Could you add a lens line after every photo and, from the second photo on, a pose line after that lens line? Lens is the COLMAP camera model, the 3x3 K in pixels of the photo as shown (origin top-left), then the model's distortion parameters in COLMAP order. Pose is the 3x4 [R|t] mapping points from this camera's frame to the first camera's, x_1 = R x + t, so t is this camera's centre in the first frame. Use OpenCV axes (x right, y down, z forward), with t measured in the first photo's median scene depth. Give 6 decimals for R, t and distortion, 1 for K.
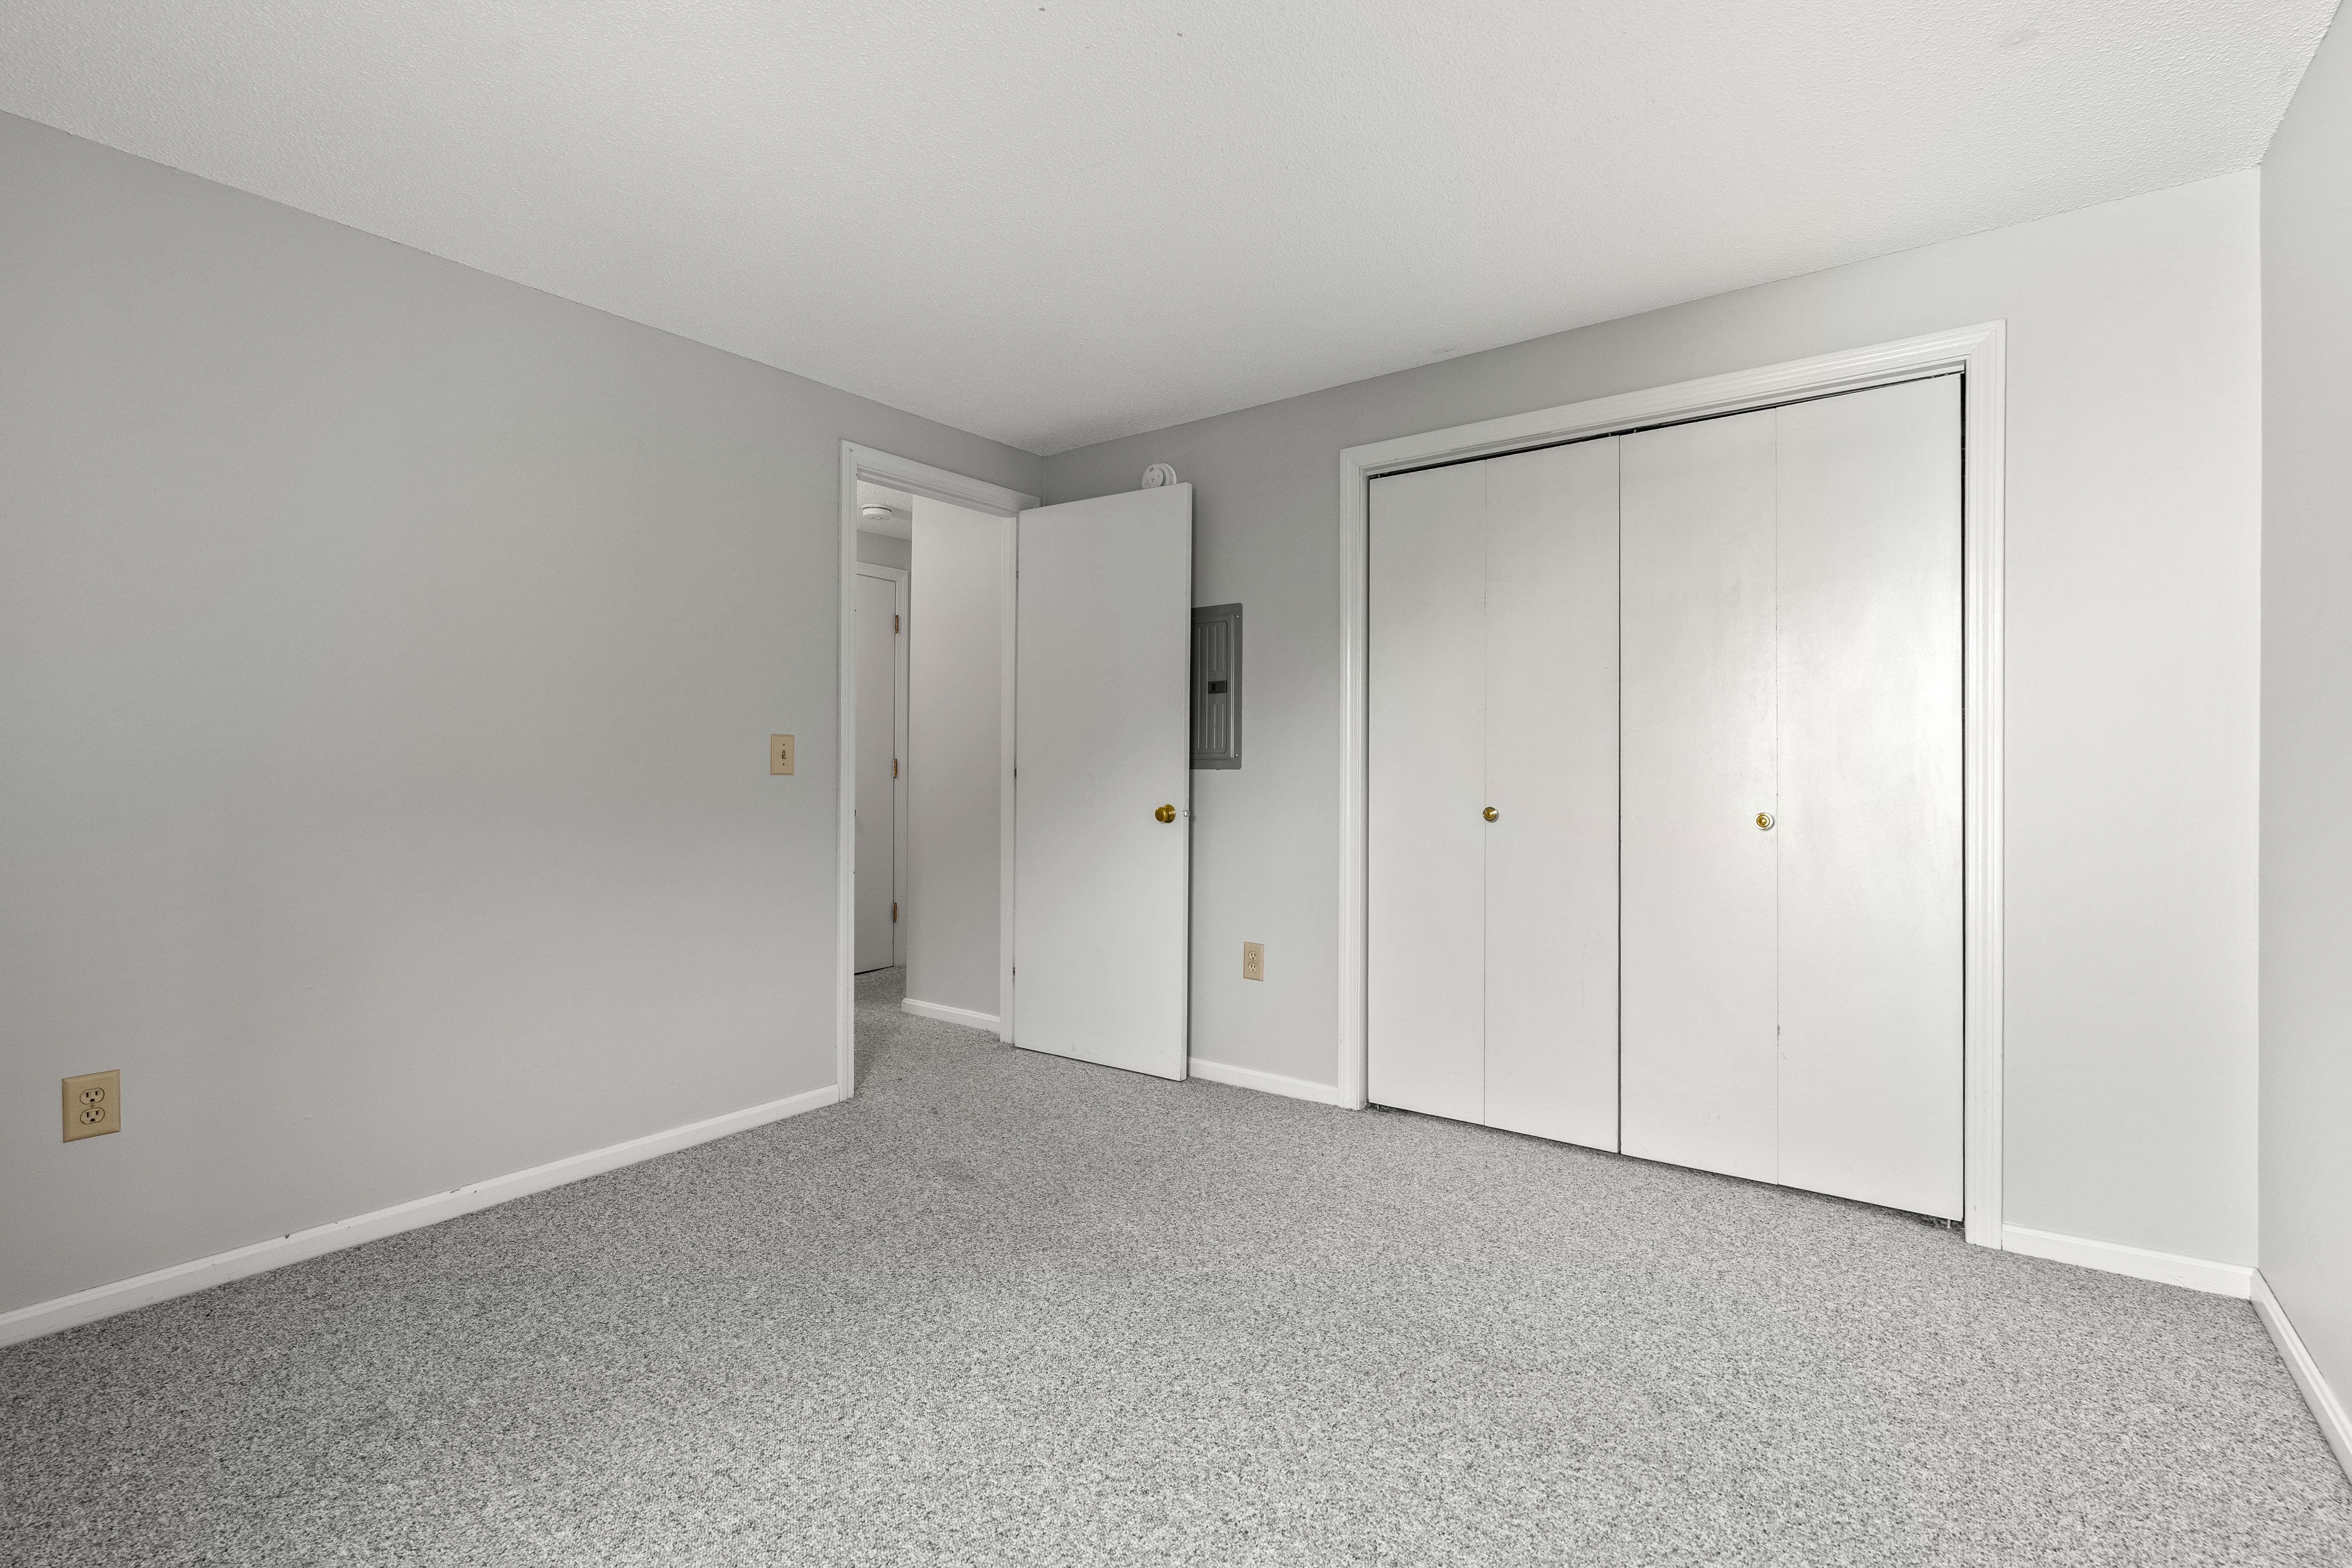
lens RADIAL K [[1080.8, 0, 1171.3], [0, 1080.8, 773.9], [0, 0, 1]] dist [-0.009977, 0.003778]
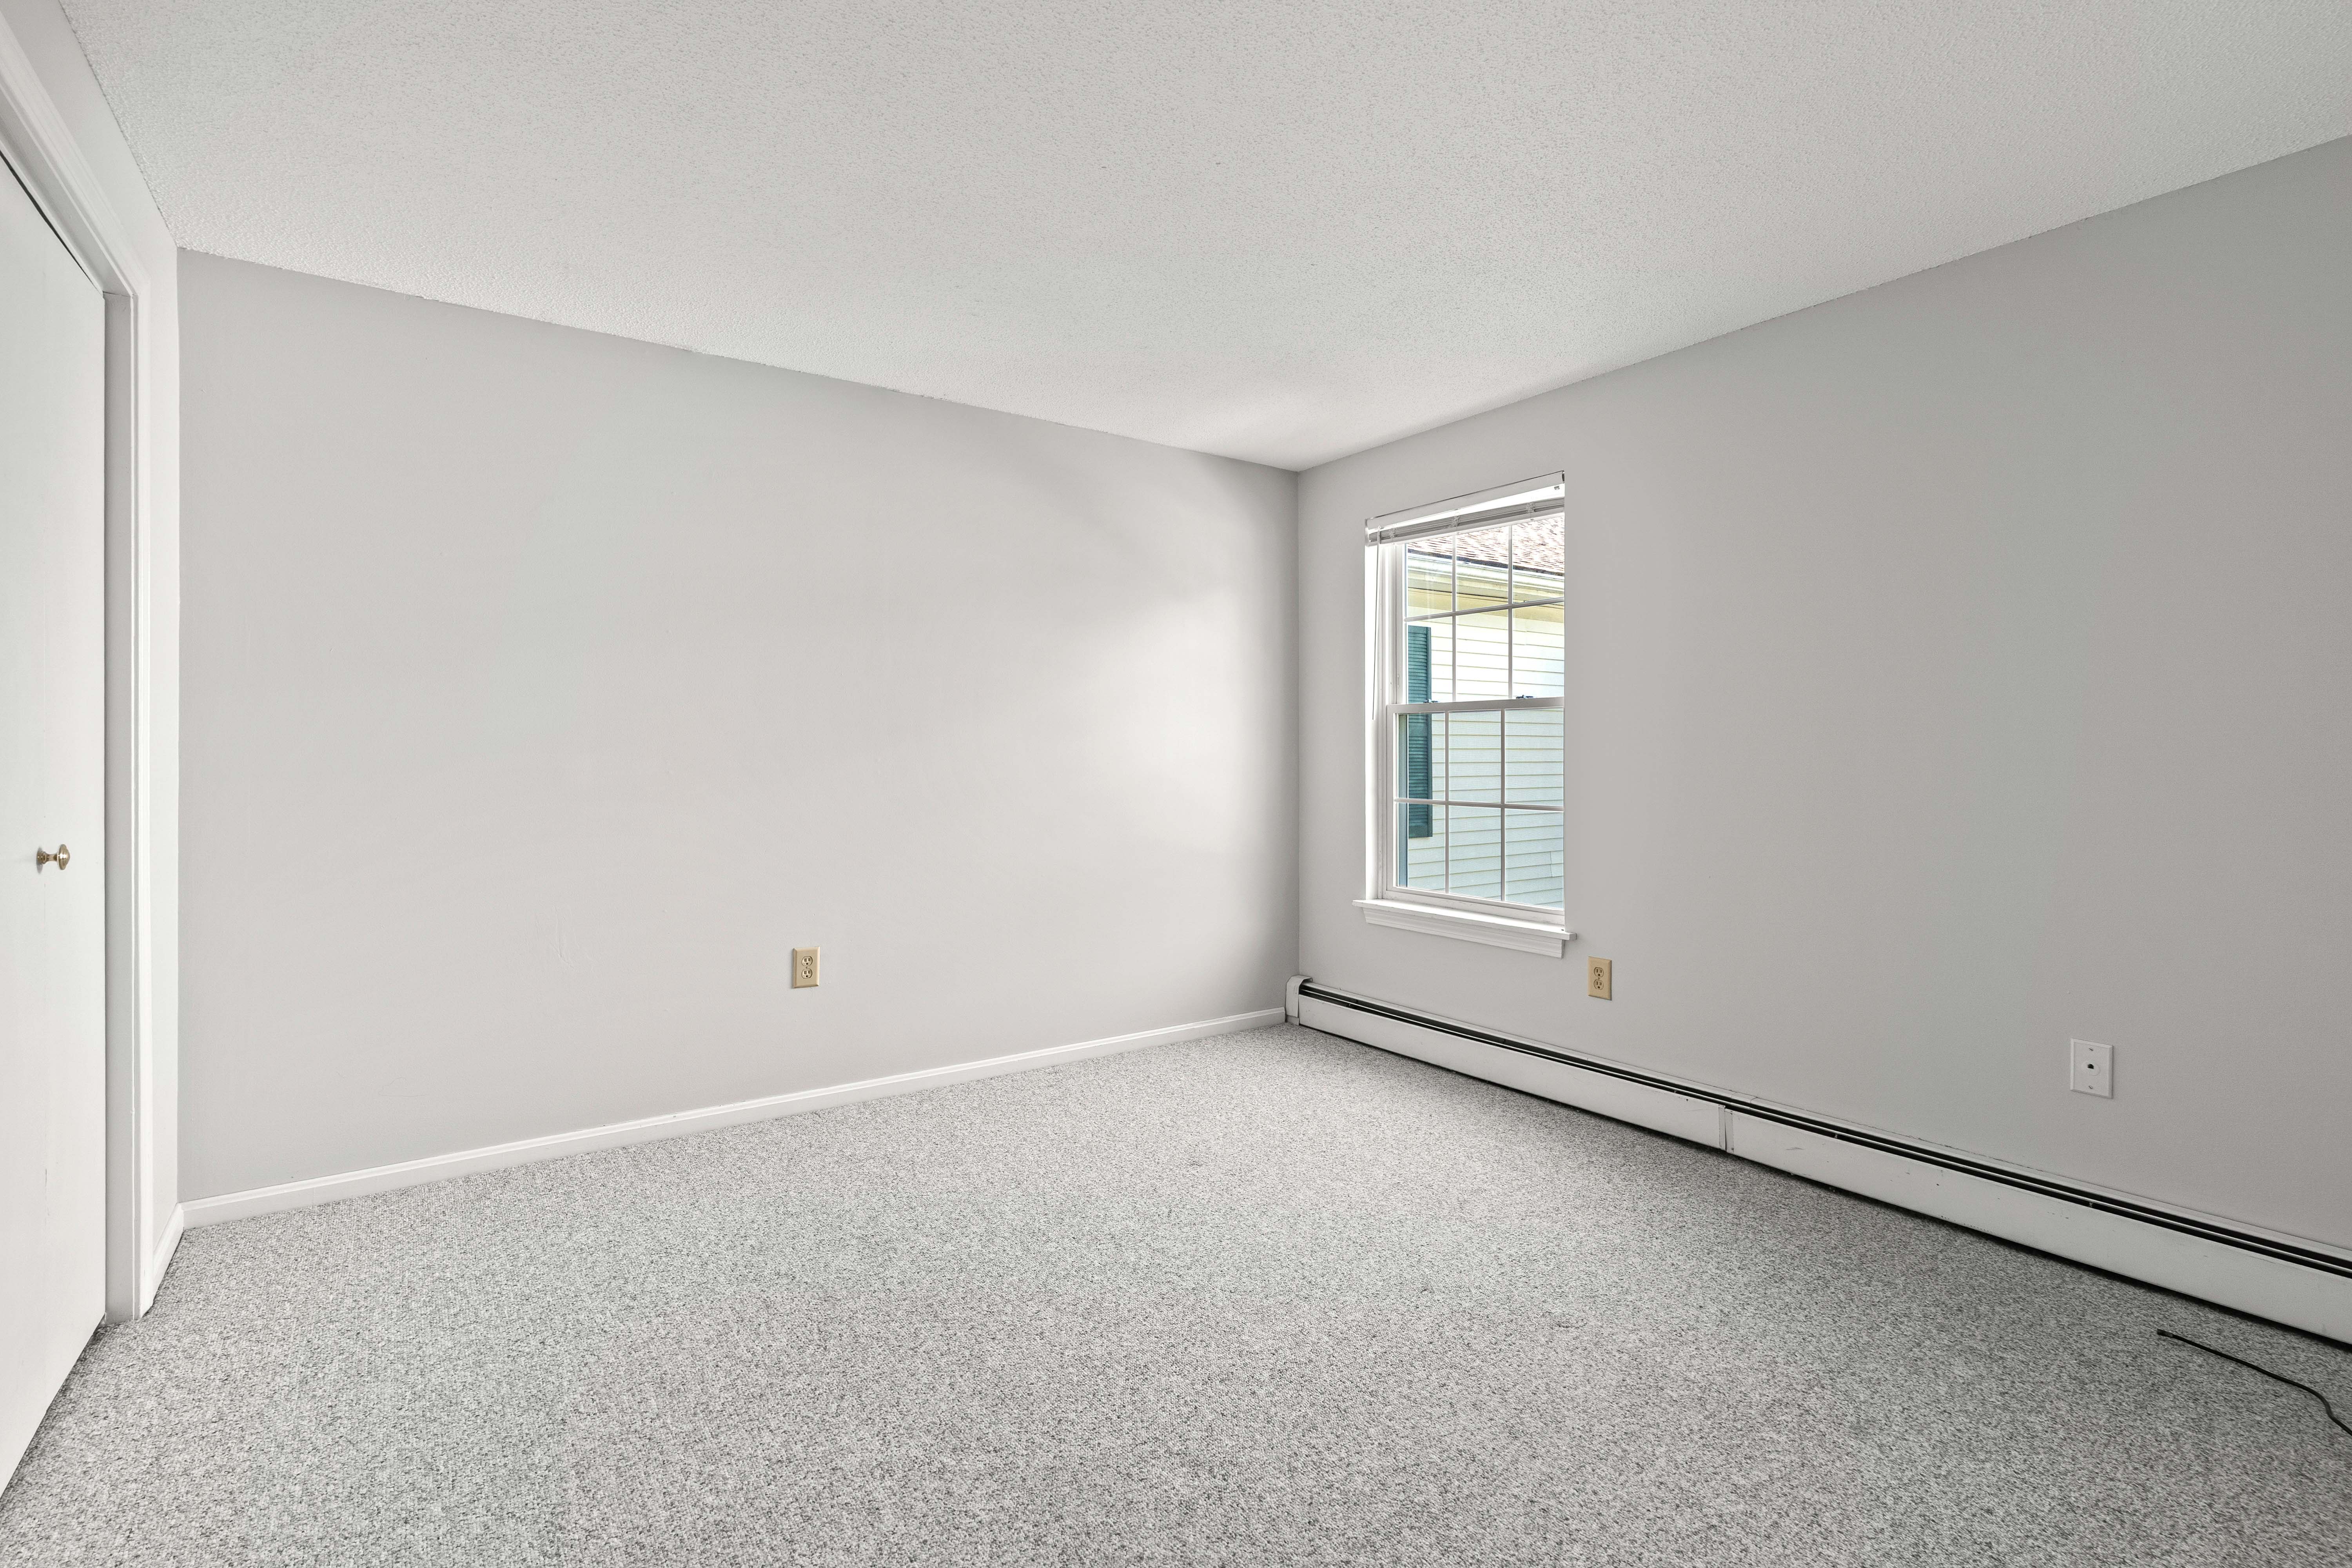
lens RADIAL K [[1080.8, 0, 1185.3], [0, 1080.8, 759.4], [0, 0, 1]] dist [-0.009977, 0.003778]
pose [[-0.955592, -0.003444, 0.294674, -0.281685], [0.001330, 0.999871, 0.015998, -0.024977], [-0.294691, 0.015679, -0.955464, 1.372017]]
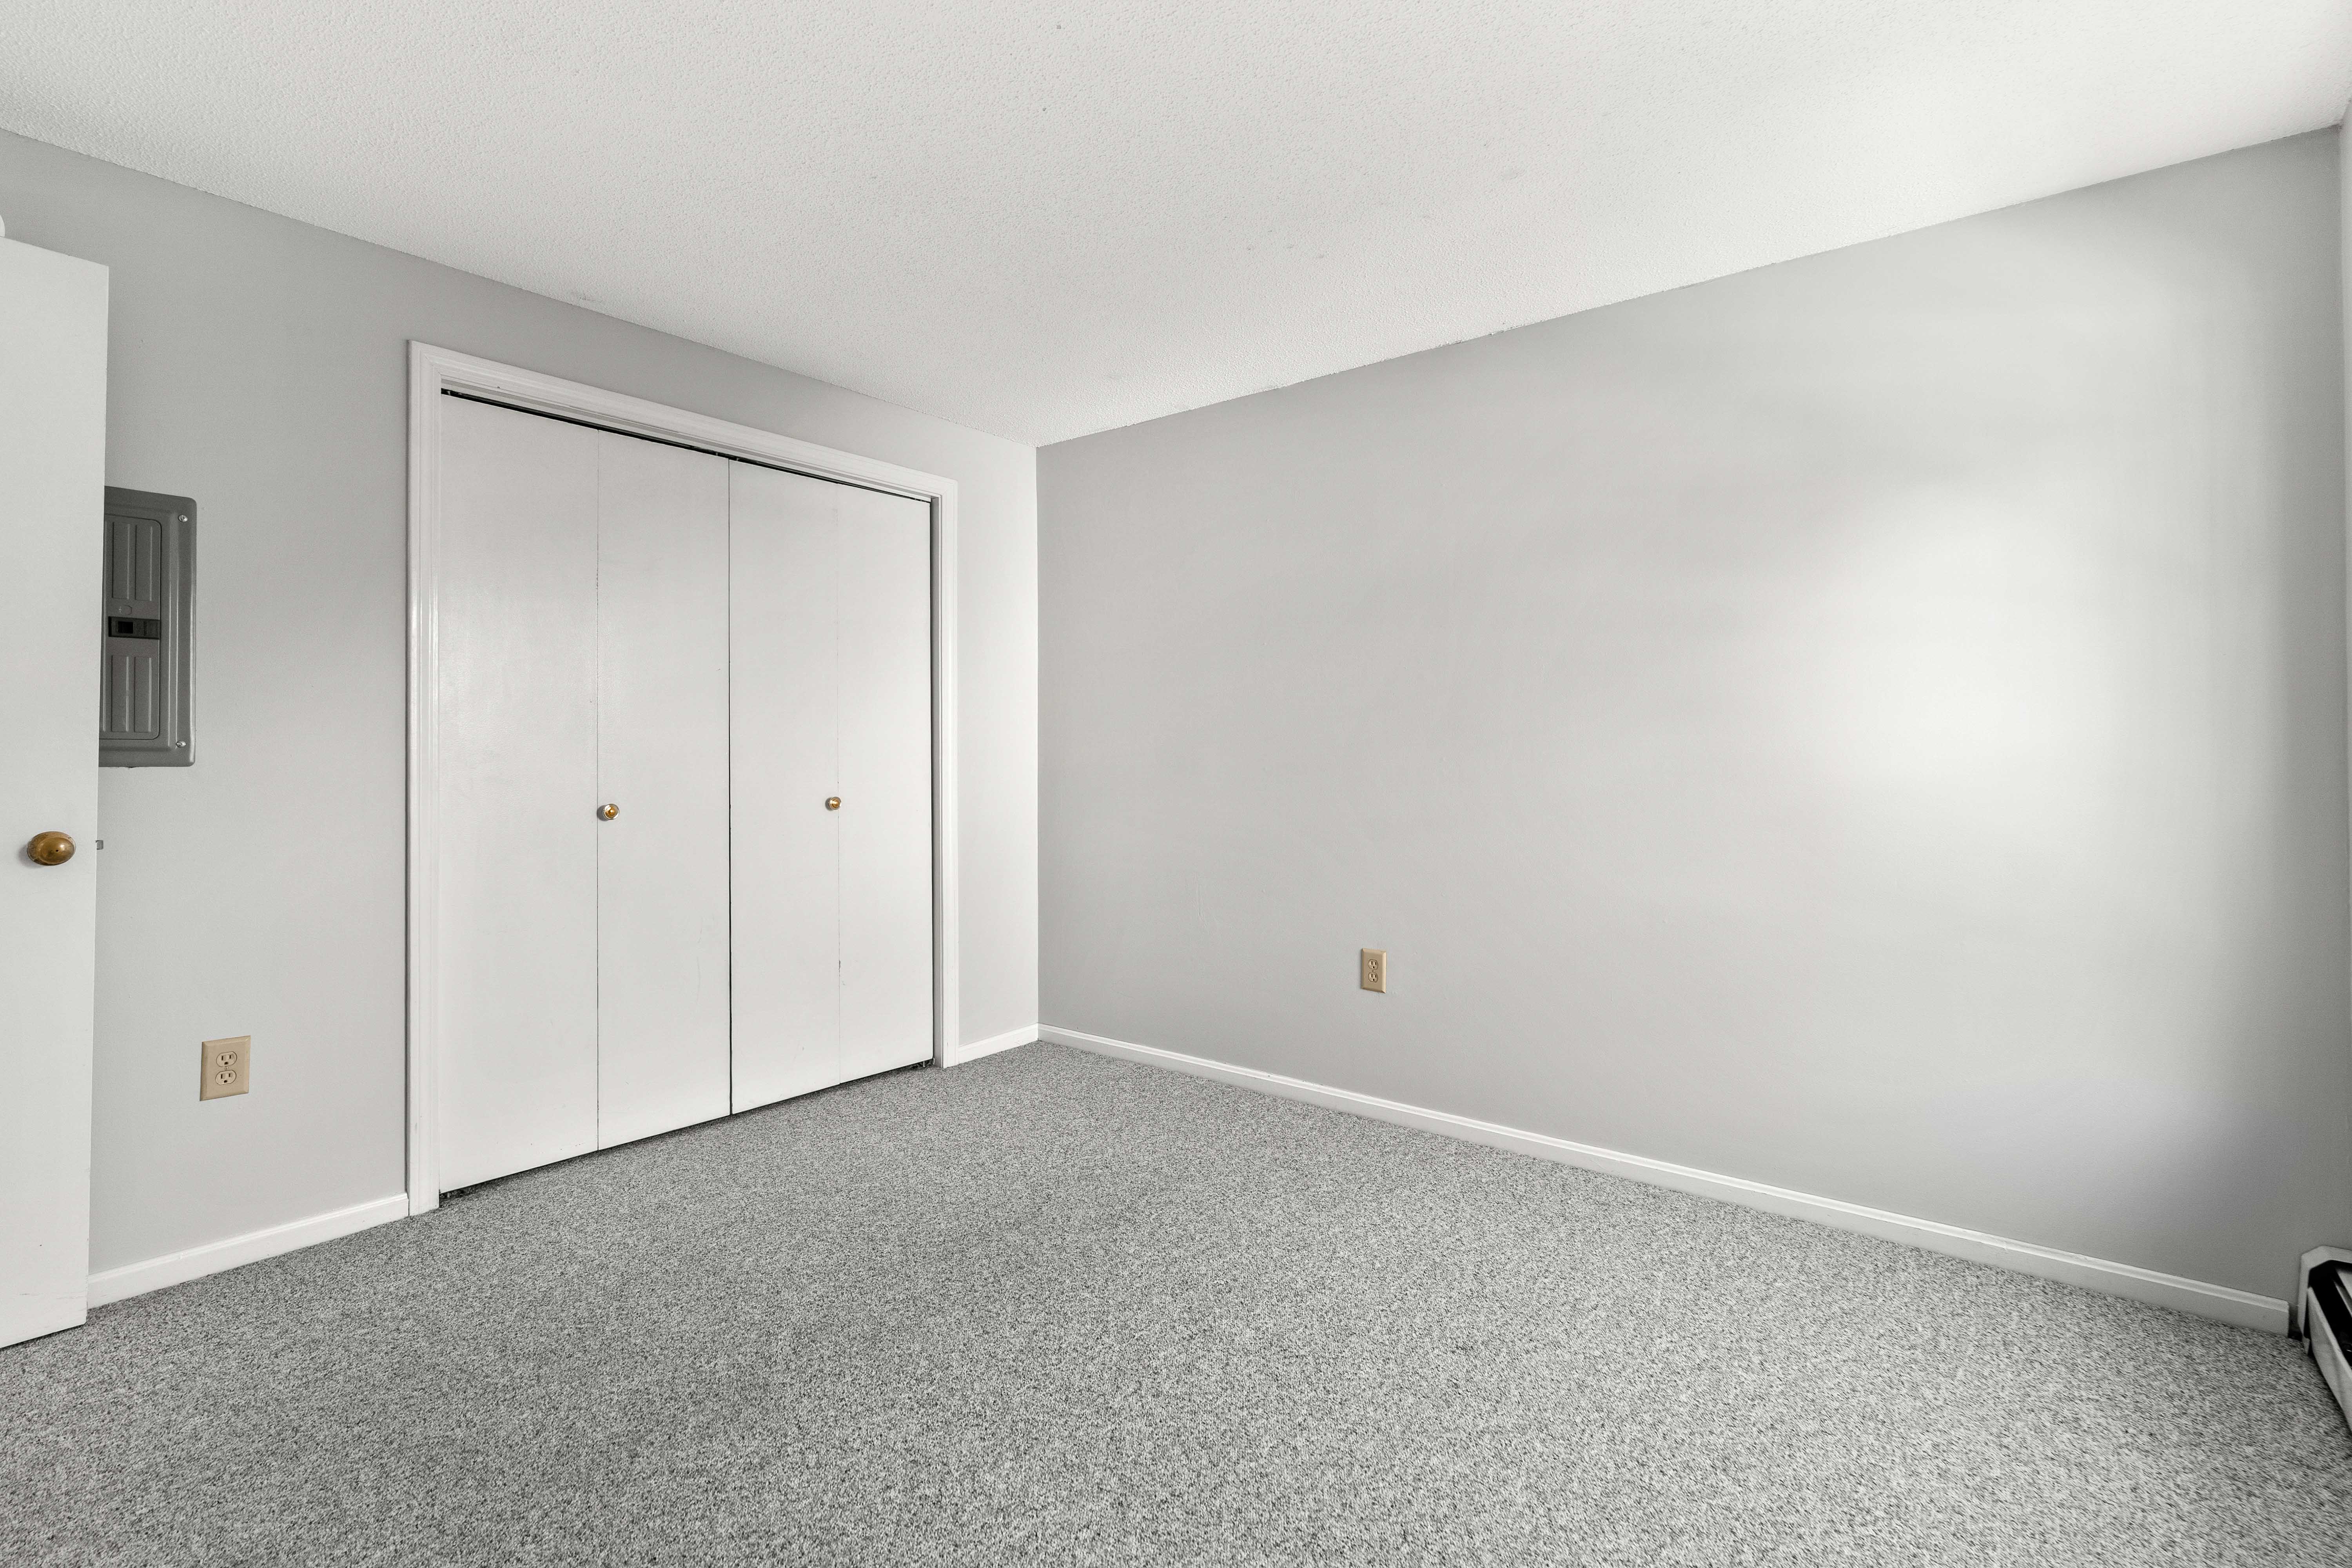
lens RADIAL K [[1080.8, 0, 1176.4], [0, 1080.8, 760.8], [0, 0, 1]] dist [-0.009977, 0.003778]
pose [[0.023582, -0.004018, 0.999714, -0.699923], [0.005348, 0.999978, 0.003892, -0.009431], [-0.999708, 0.005255, 0.023603, 0.546673]]
